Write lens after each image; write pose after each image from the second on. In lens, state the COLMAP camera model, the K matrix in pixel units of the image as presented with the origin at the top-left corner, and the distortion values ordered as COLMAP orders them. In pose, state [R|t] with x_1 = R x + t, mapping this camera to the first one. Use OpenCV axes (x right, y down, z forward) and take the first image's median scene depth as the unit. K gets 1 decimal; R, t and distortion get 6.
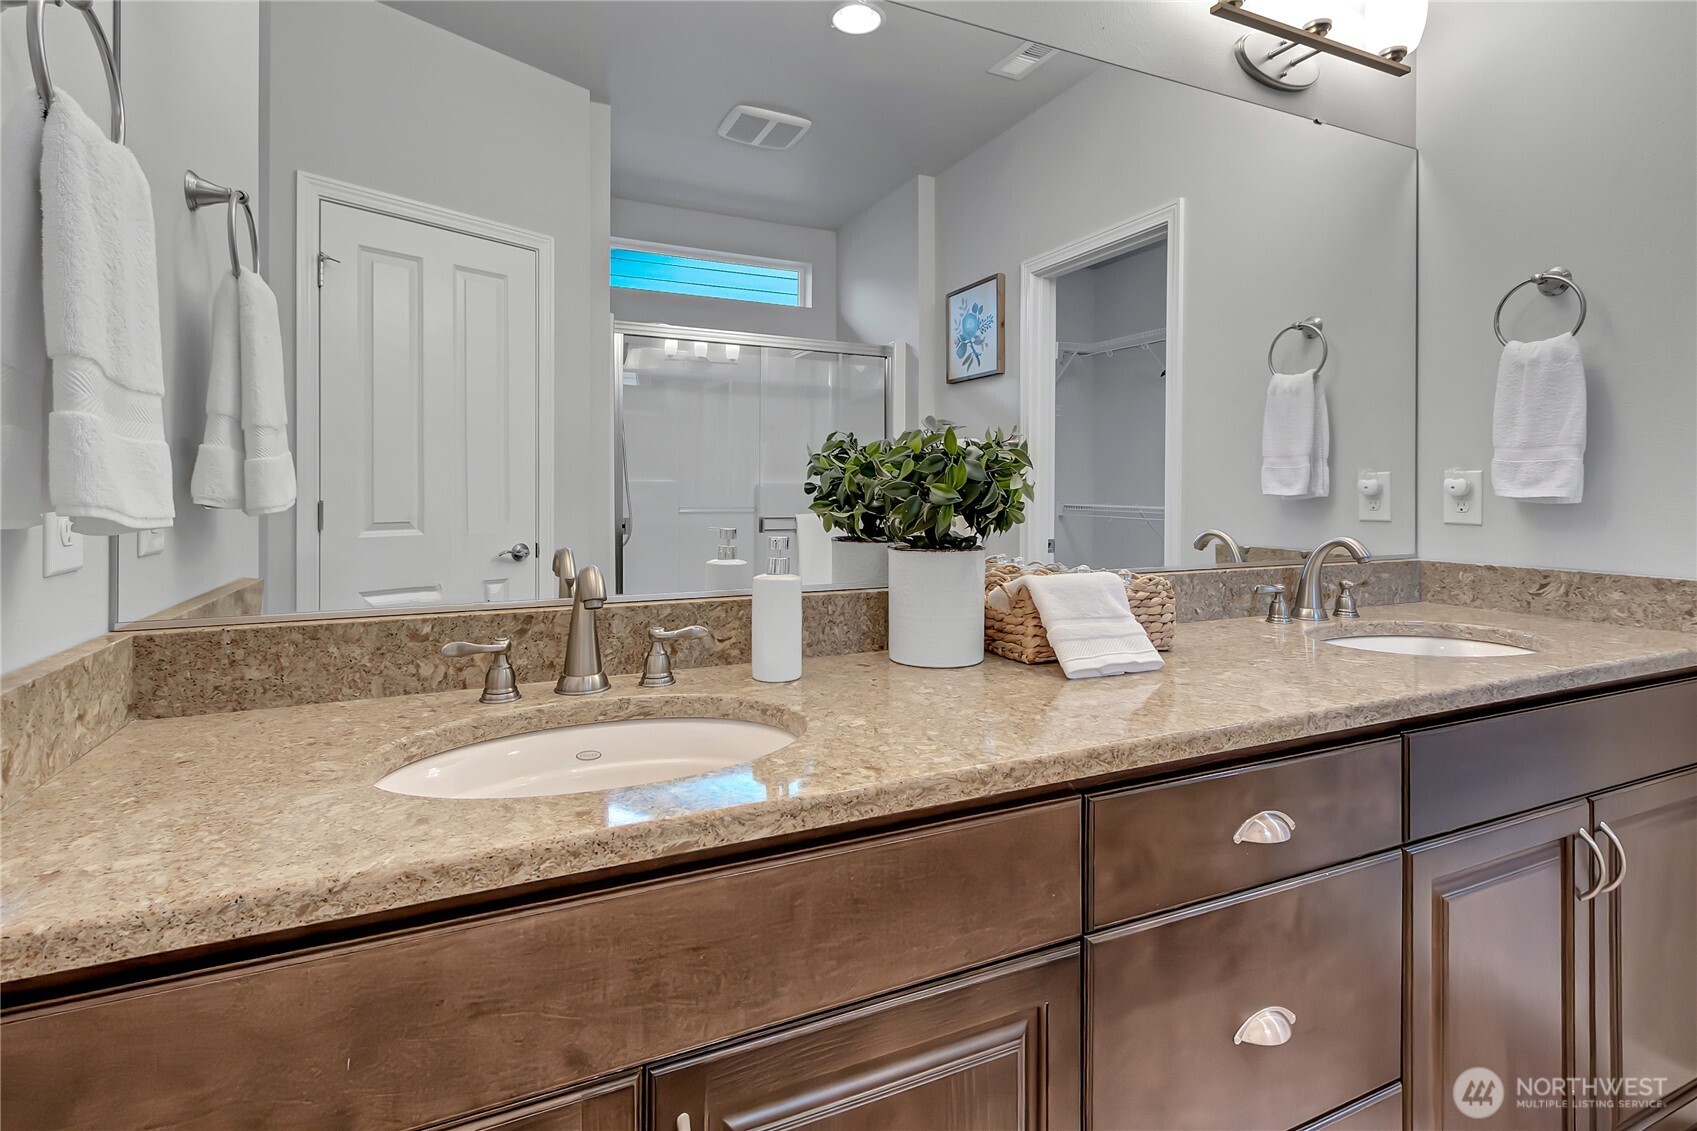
lens RADIAL K [[807.0, 0, 825.3], [0, 807.0, 492.9], [0, 0, 1]] dist [0.002367, 0.000080]
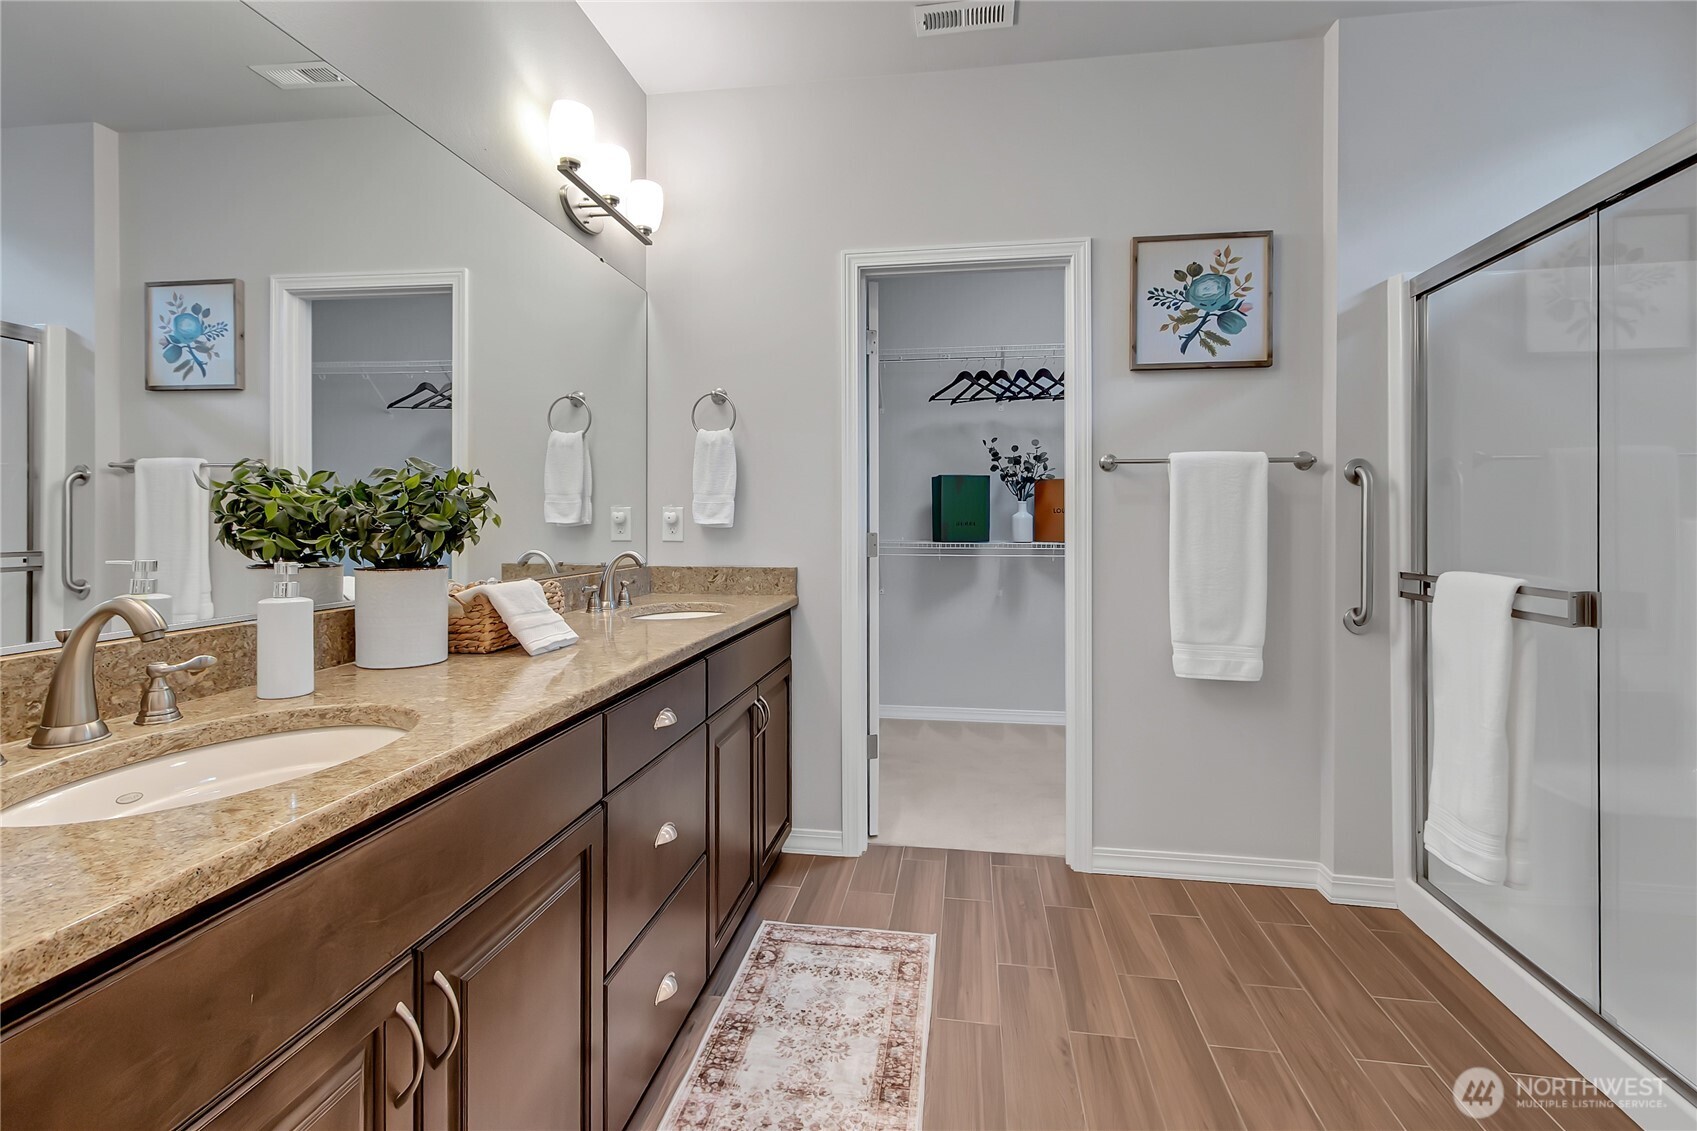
lens RADIAL K [[807.0, 0, 831.7], [0, 807.0, 520.8], [0, 0, 1]] dist [0.002367, 0.000080]
pose [[0.551457, 0.000572, 0.834203, -0.408973], [-0.000599, 1.000000, -0.000290, -0.000550], [-0.834203, -0.000340, 0.551457, -0.137534]]
